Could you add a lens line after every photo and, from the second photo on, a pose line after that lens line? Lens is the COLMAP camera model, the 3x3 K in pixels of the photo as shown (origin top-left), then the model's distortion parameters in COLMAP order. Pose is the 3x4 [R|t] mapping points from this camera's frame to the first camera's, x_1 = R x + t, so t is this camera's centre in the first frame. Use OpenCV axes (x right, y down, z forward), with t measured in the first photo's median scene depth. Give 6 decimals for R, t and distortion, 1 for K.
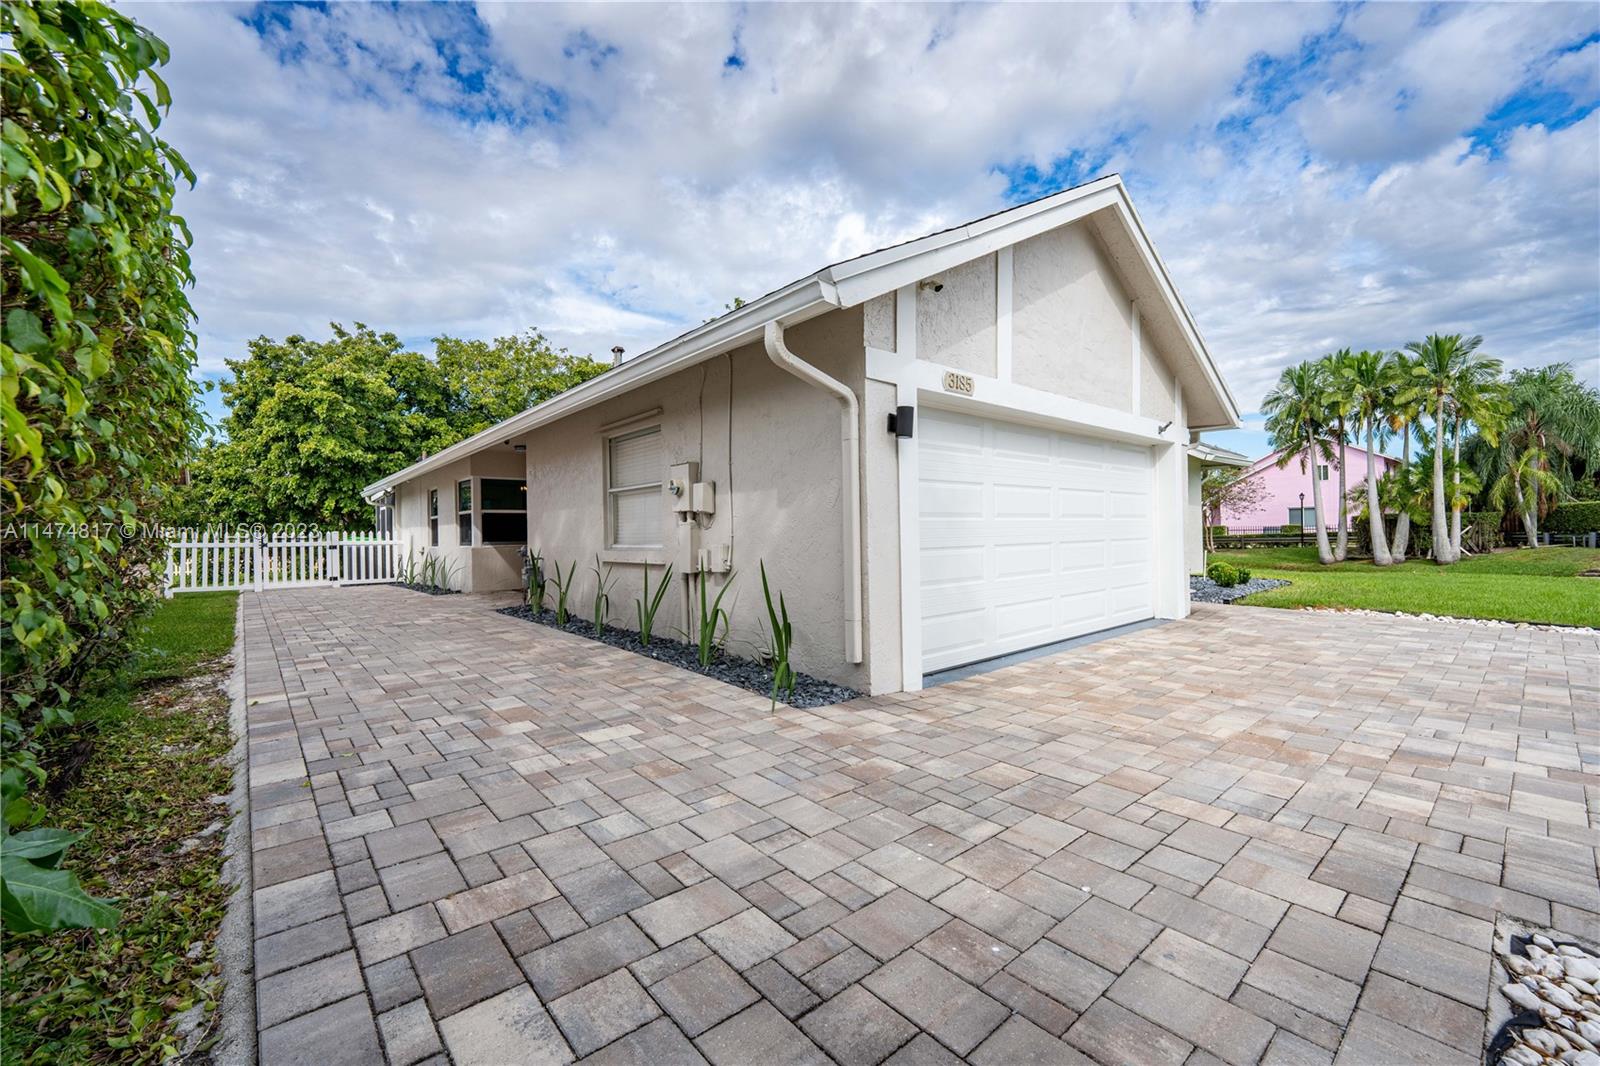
lens RADIAL K [[638.1, 0, 791.1], [0, 638.1, 528.9], [0, 0, 1]] dist [0.001211, 0.000114]
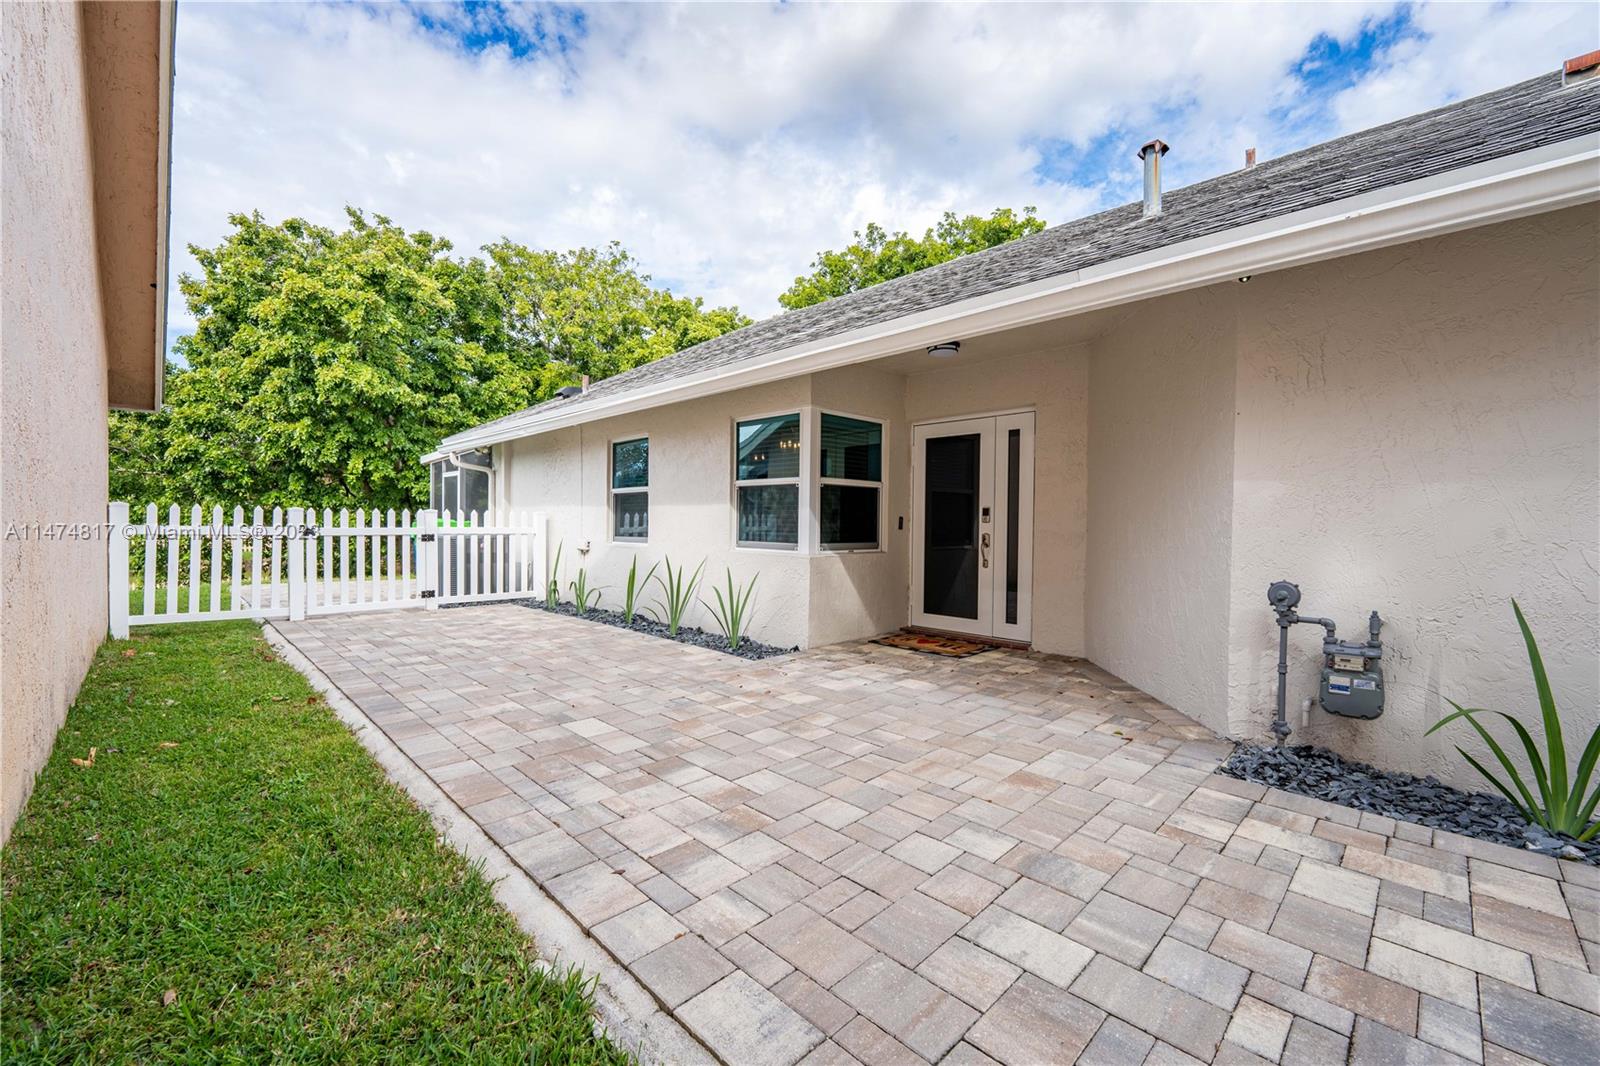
lens RADIAL K [[640.5, 0, 804.5], [0, 640.5, 531.8], [0, 0, 1]] dist [-0.006645, 0.000189]
pose [[0.996627, 0.028860, 0.076824, -0.282538], [-0.030852, 0.999215, 0.024860, -0.000355], [-0.076046, -0.027147, 0.996735, 0.274575]]
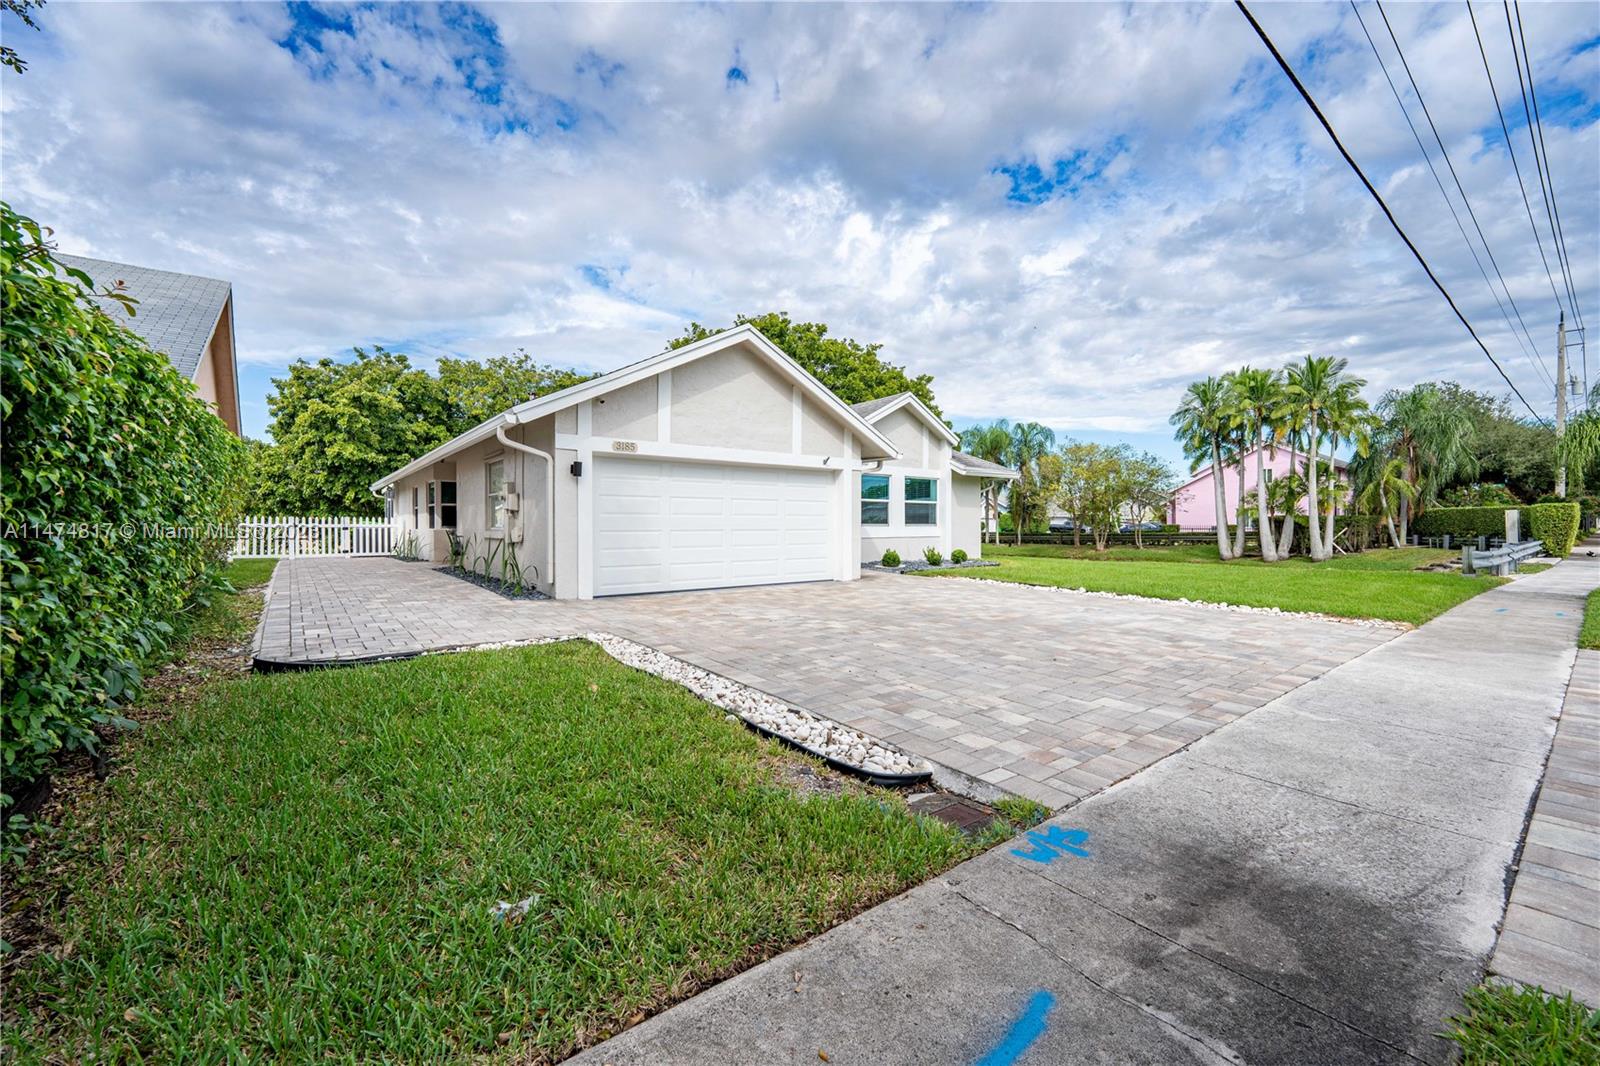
lens RADIAL K [[653.5, 0, 790.7], [0, 653.5, 535.3], [0, 0, 1]] dist [-0.001906, -0.000591]
pose [[0.998698, 0.016524, -0.048272, 0.199889], [-0.015588, 0.999685, 0.019694, 0.000982], [0.048582, -0.018916, 0.998640, -0.235242]]
